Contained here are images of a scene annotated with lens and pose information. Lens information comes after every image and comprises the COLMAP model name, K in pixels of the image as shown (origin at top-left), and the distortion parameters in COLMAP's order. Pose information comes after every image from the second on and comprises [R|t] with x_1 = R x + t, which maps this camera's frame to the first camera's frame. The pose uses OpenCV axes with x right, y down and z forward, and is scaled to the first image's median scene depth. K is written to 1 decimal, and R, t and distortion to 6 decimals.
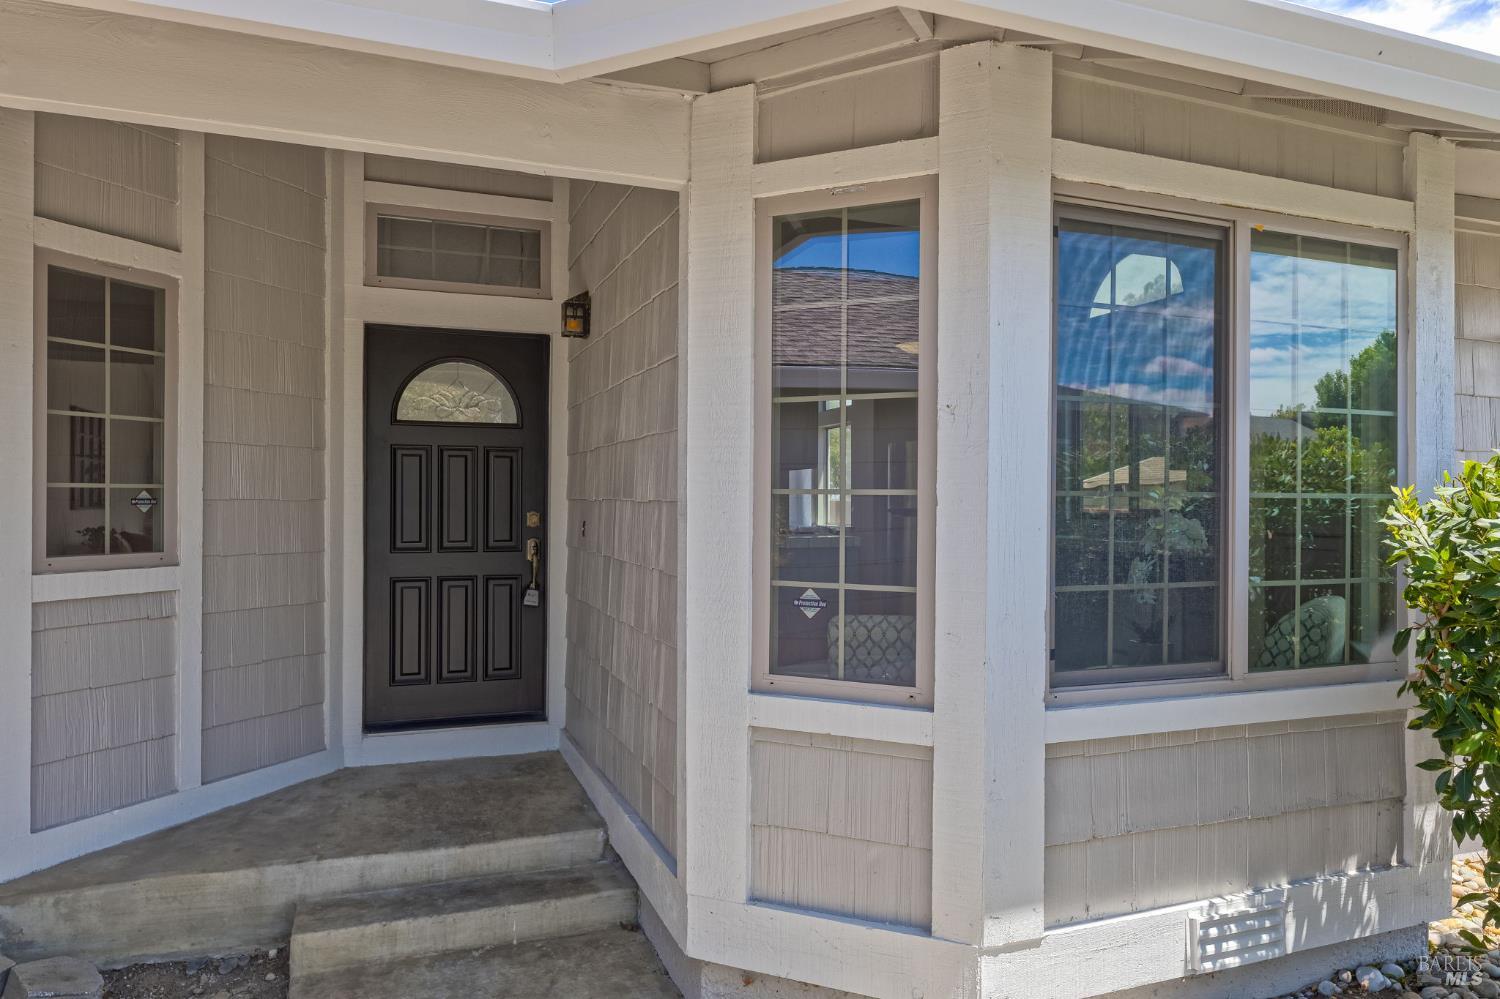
lens RADIAL K [[917.2, 0, 750.0], [0, 917.2, 499.5], [0, 0, 1]] dist [0.001122, 0.000448]
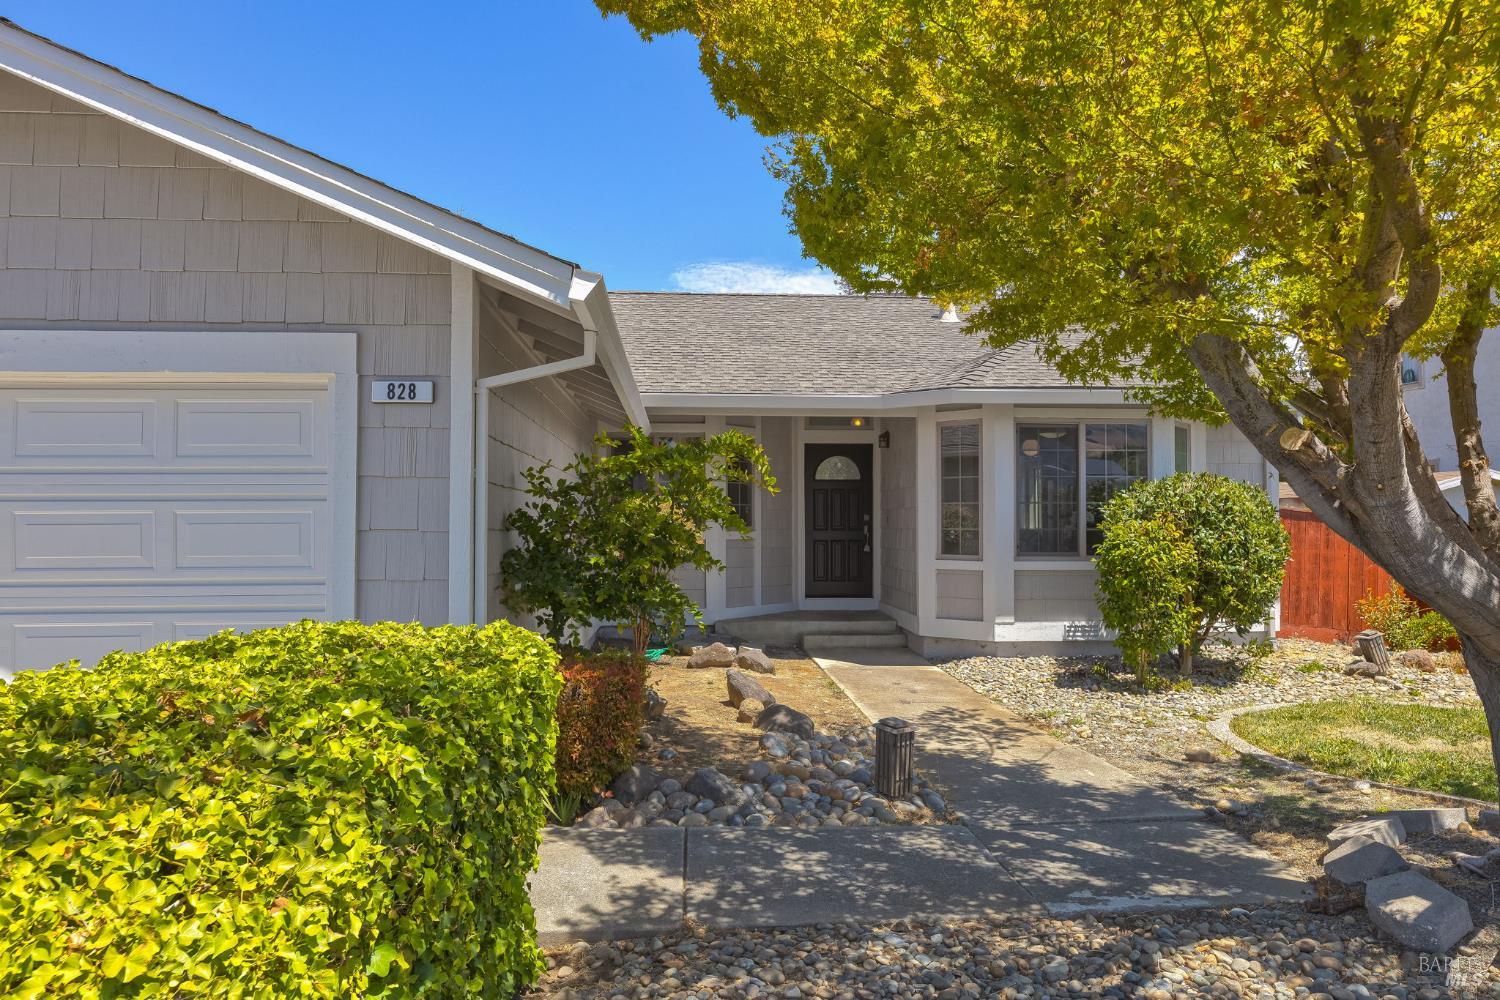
lens RADIAL K [[917.2, 0, 750.0], [0, 917.2, 500.0], [0, 0, 1]] dist [0.001122, 0.000448]
pose [[0.949455, -0.013880, -0.313596, 0.271224], [0.005483, 0.999603, -0.027643, 0.045888], [0.313856, 0.024526, 0.949154, -1.629704]]
